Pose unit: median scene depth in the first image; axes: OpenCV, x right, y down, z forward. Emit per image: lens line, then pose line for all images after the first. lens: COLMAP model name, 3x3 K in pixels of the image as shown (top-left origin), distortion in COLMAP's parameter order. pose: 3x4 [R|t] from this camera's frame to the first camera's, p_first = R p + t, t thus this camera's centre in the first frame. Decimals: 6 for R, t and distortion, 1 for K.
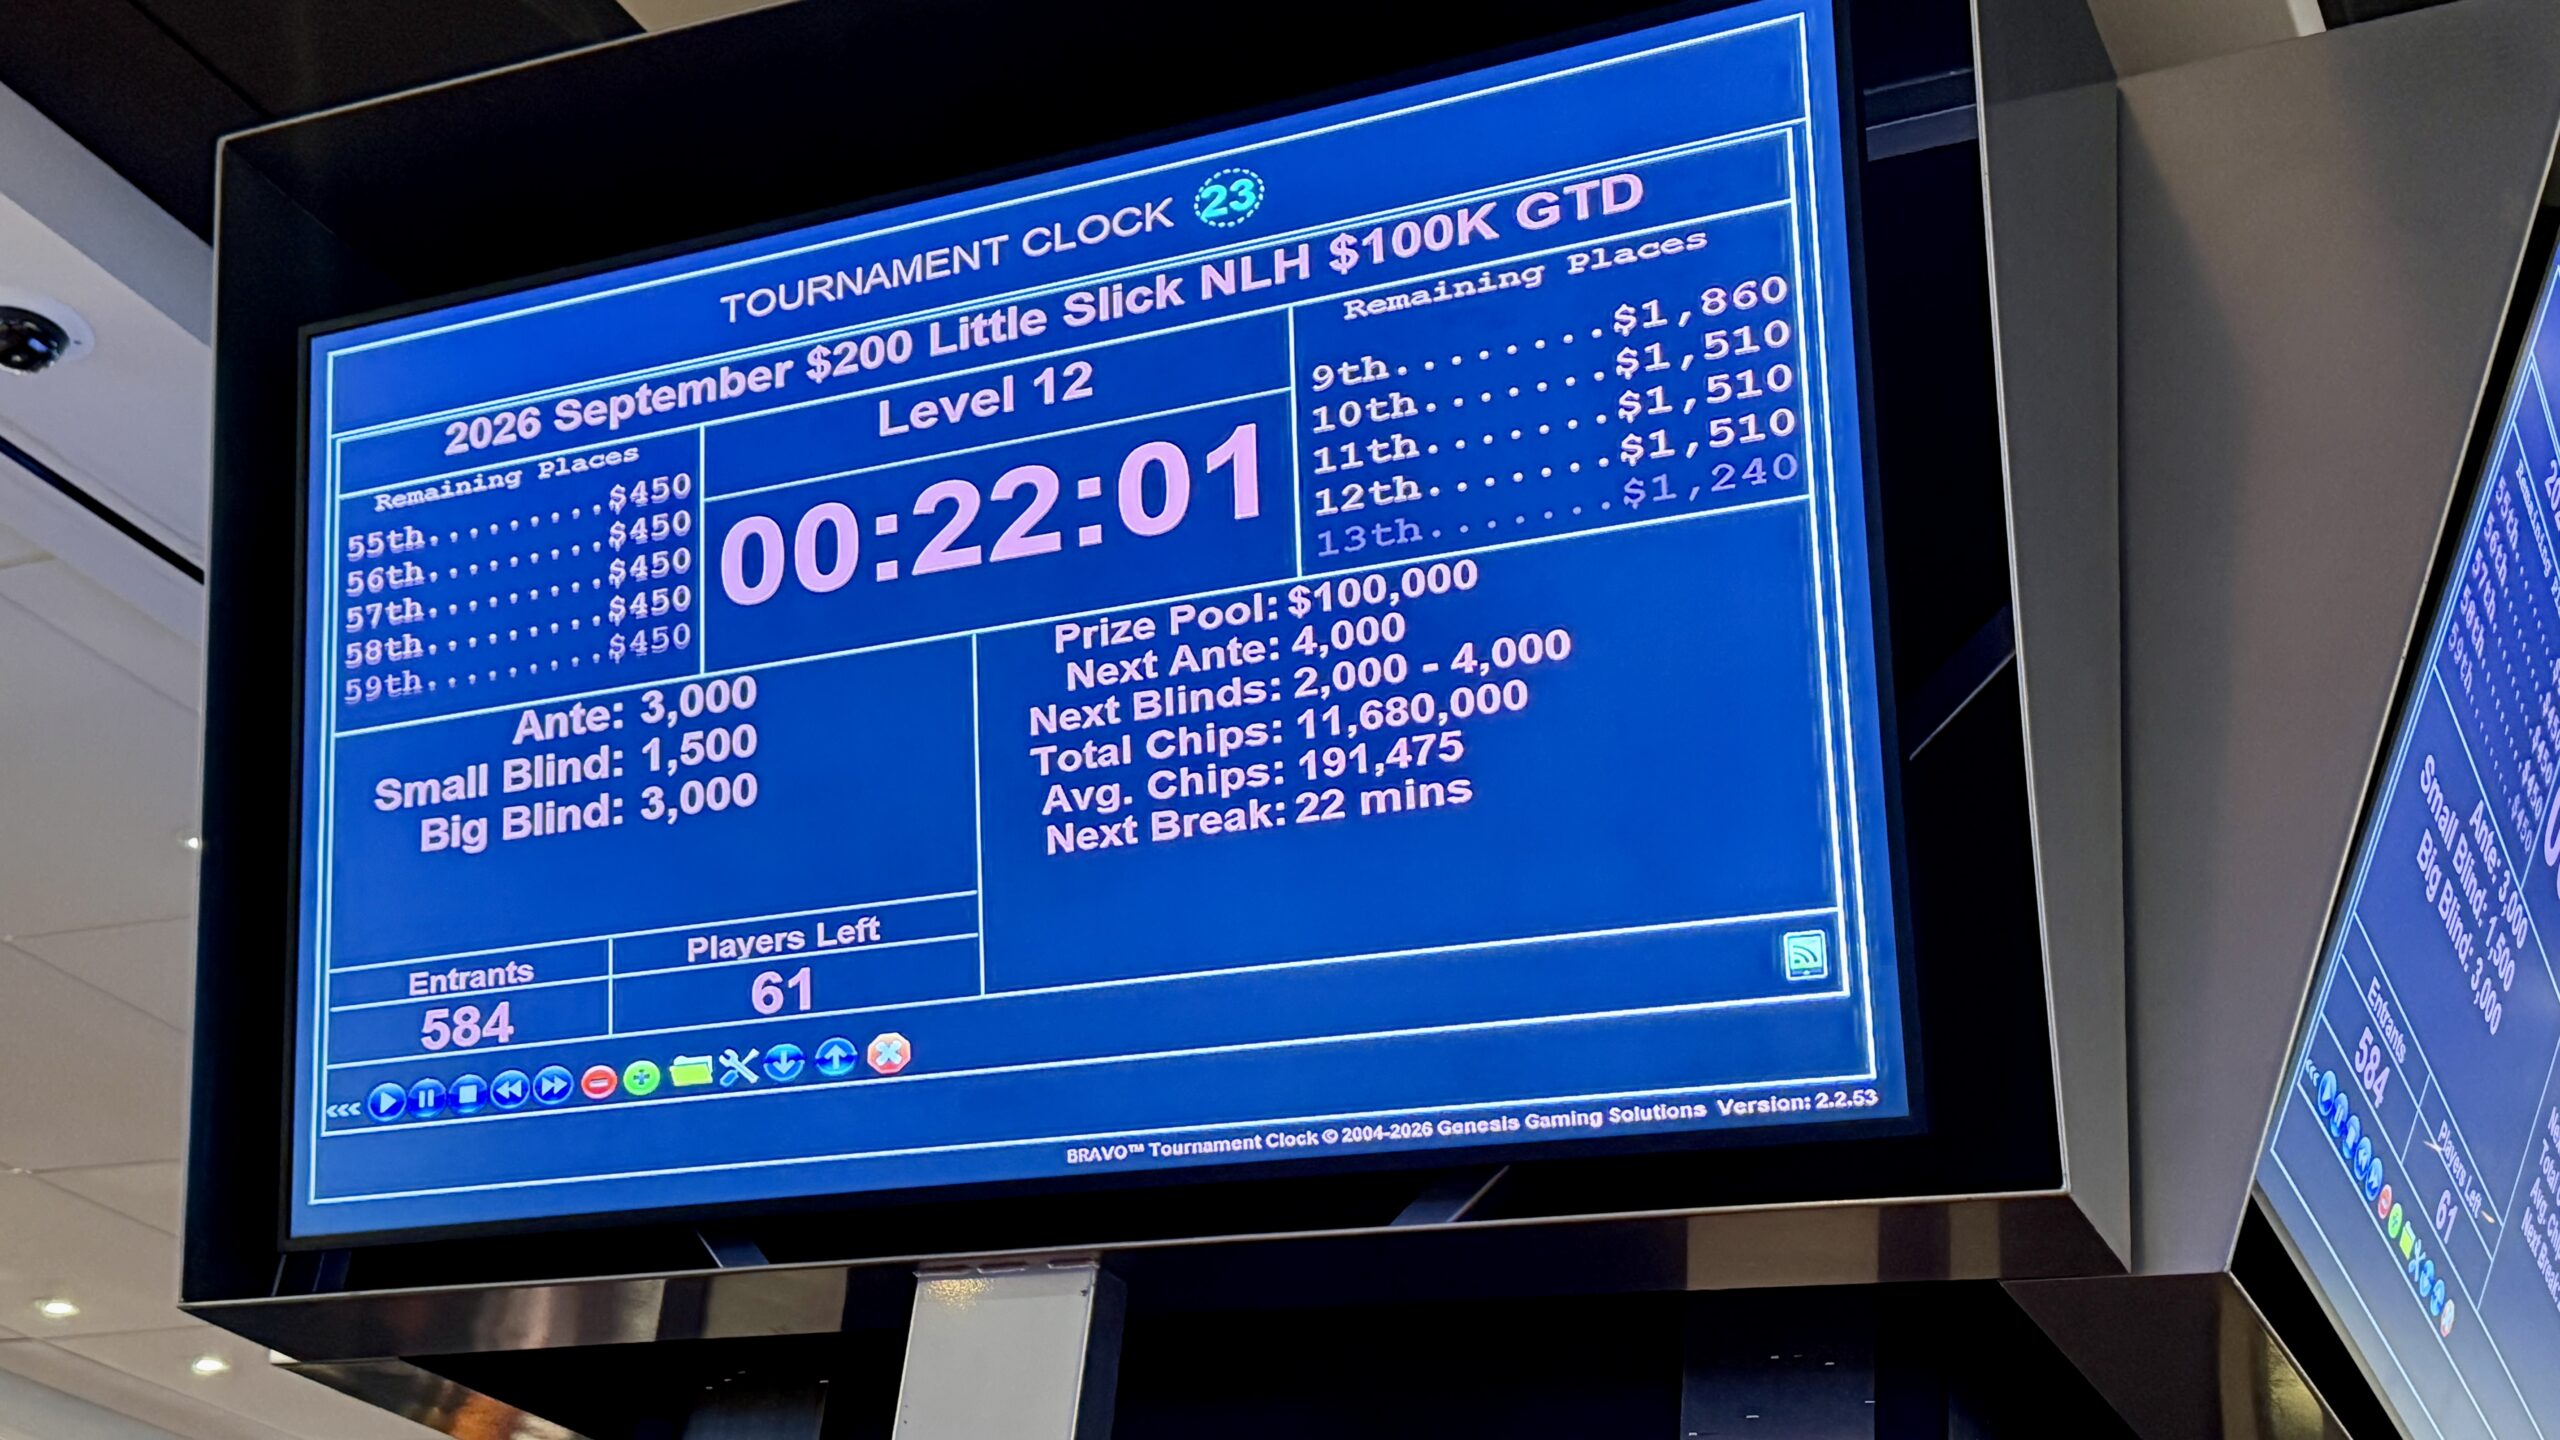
lens RADIAL K [[3252.9, 0, 1280.0], [0, 3252.9, 720.0], [0, 0, 1]] dist [0.139654, -0.031865]
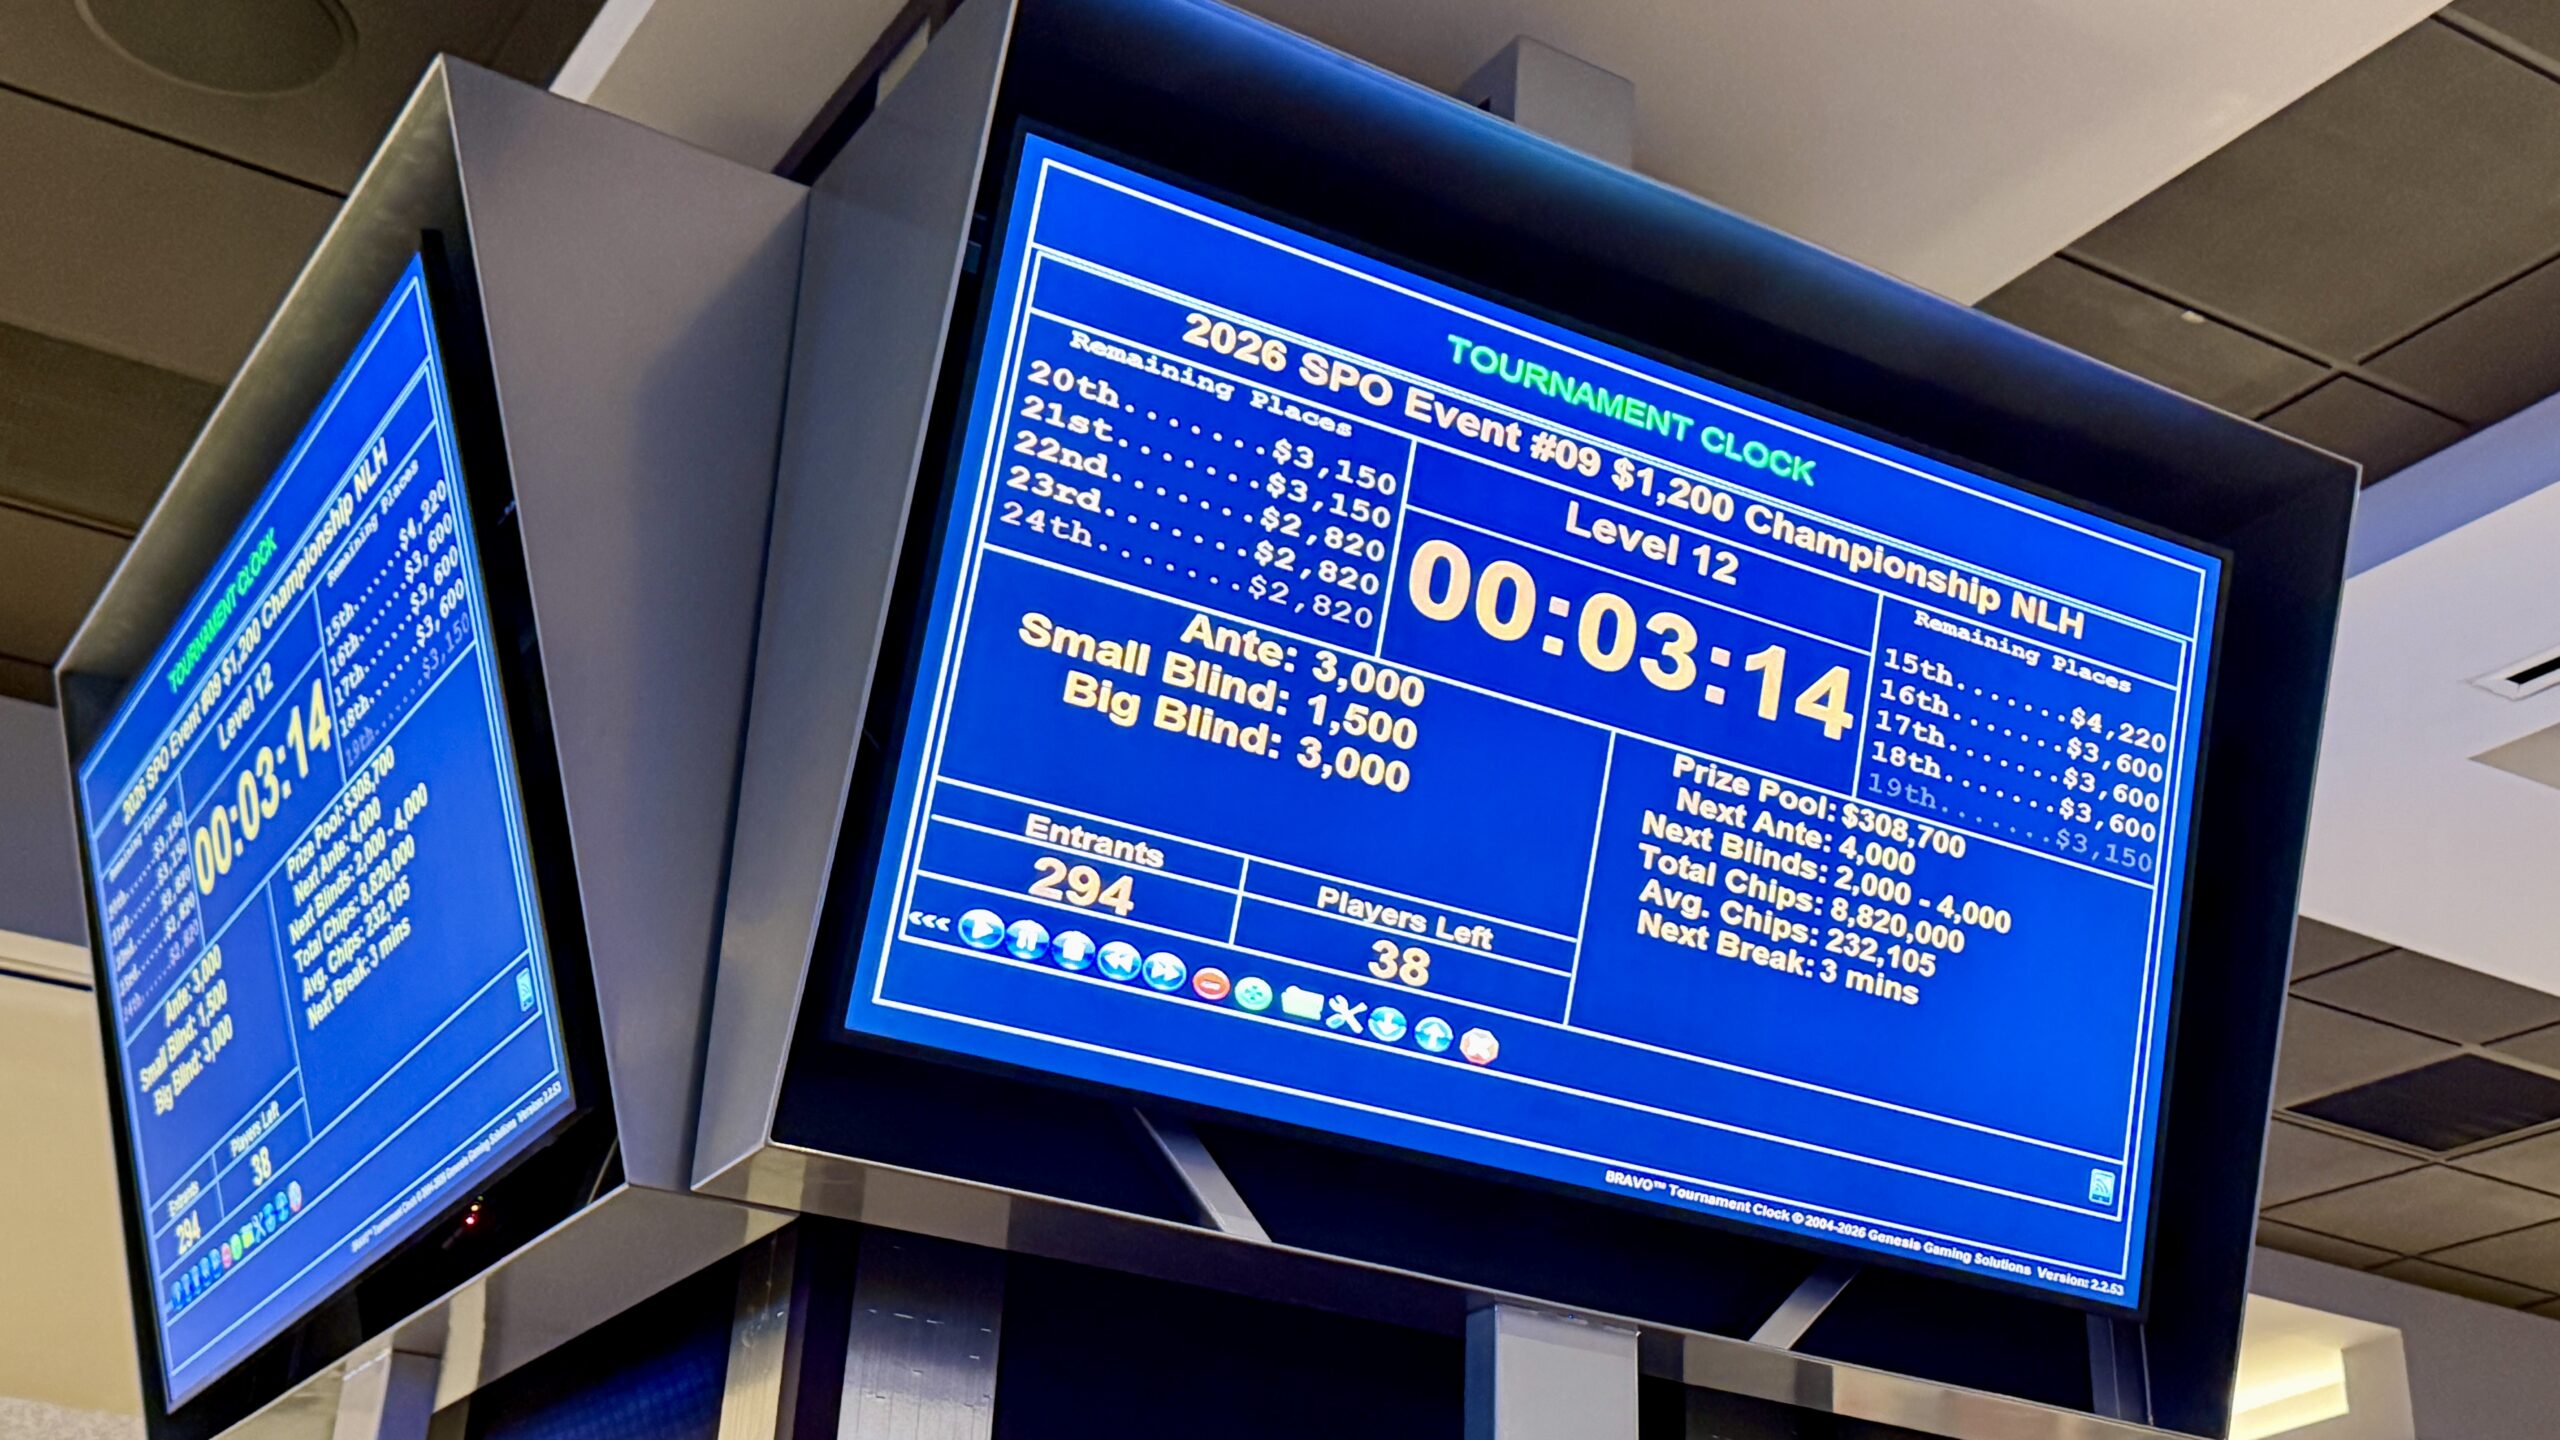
lens RADIAL K [[3059.0, 0, 1287.0], [0, 3059.0, 708.3], [0, 0, 1]] dist [0.127836, 0.040758]
pose [[0.541190, 0.293024, 0.788194, -1.044349], [-0.353617, 0.929720, -0.102838, 0.124029], [-0.762934, -0.223064, 0.606774, 0.396332]]
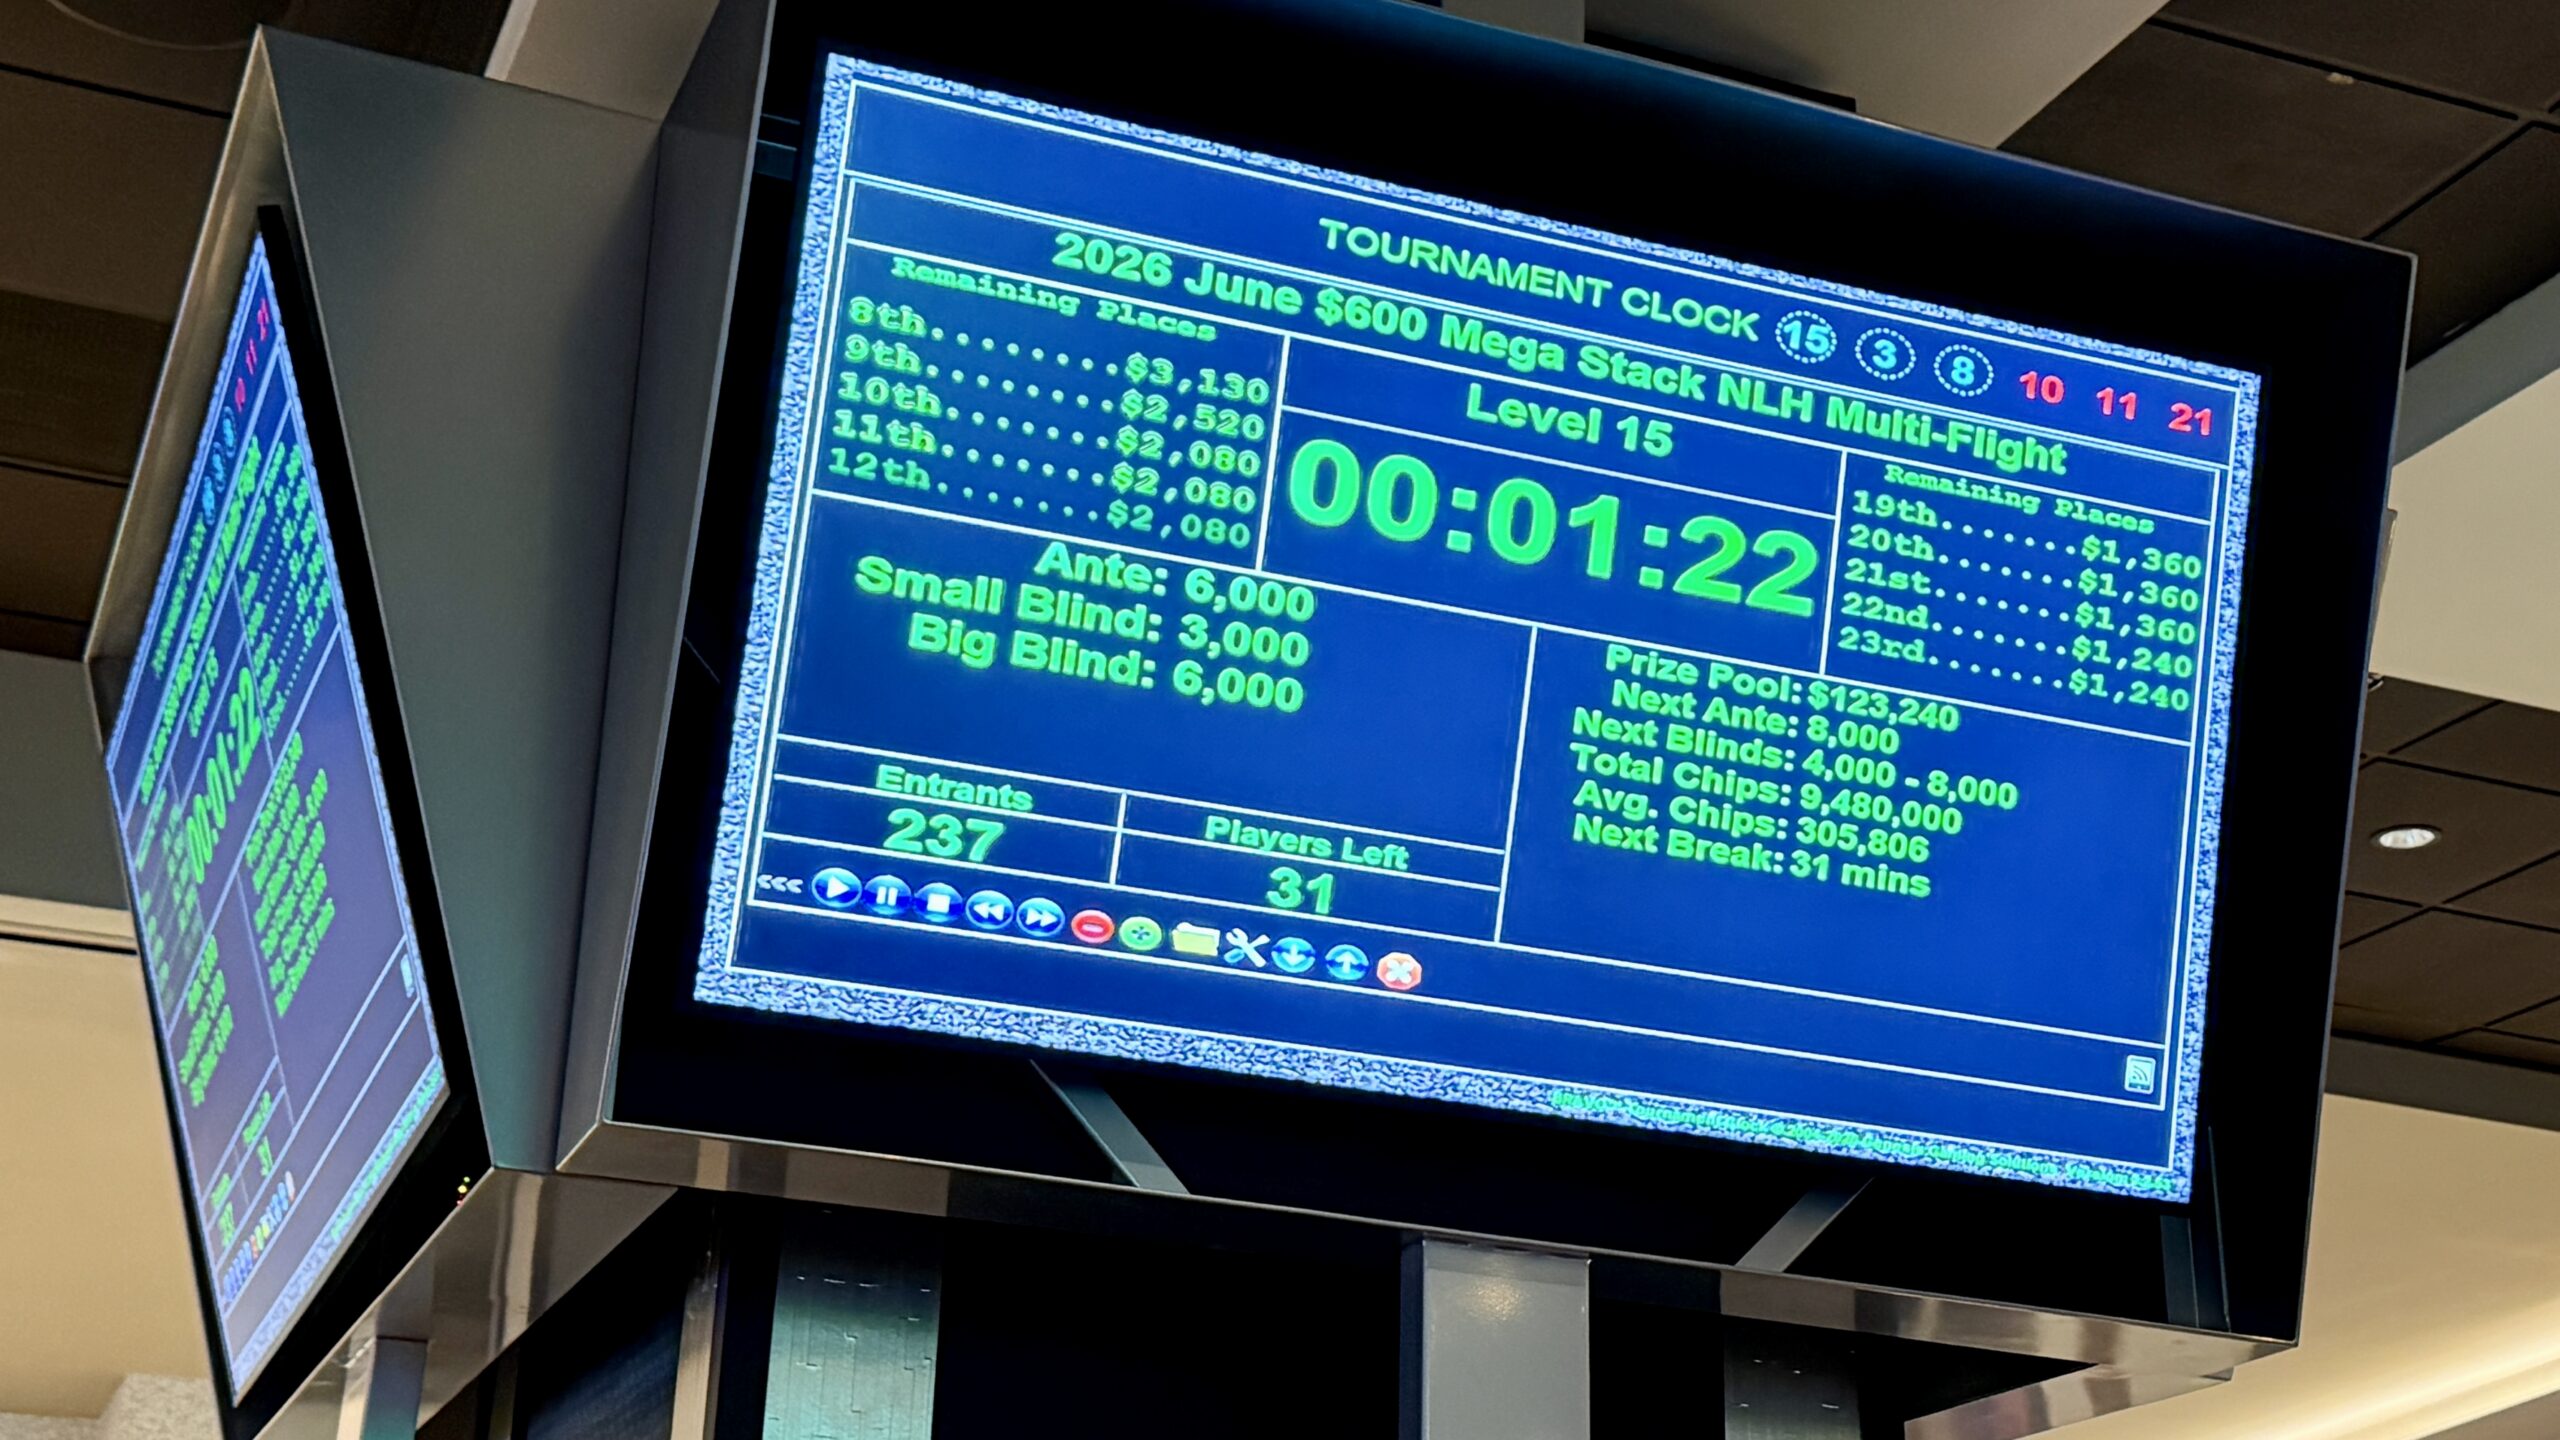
lens RADIAL K [[3489.6, 0, 1289.2], [0, 3489.6, 725.1], [0, 0, 1]] dist [0.132658, 0.026844]
pose [[0.660592, 0.211446, 0.720354, -1.003961], [-0.291555, 0.956460, -0.013384, 0.046984], [-0.691820, -0.201181, 0.693478, 0.204866]]
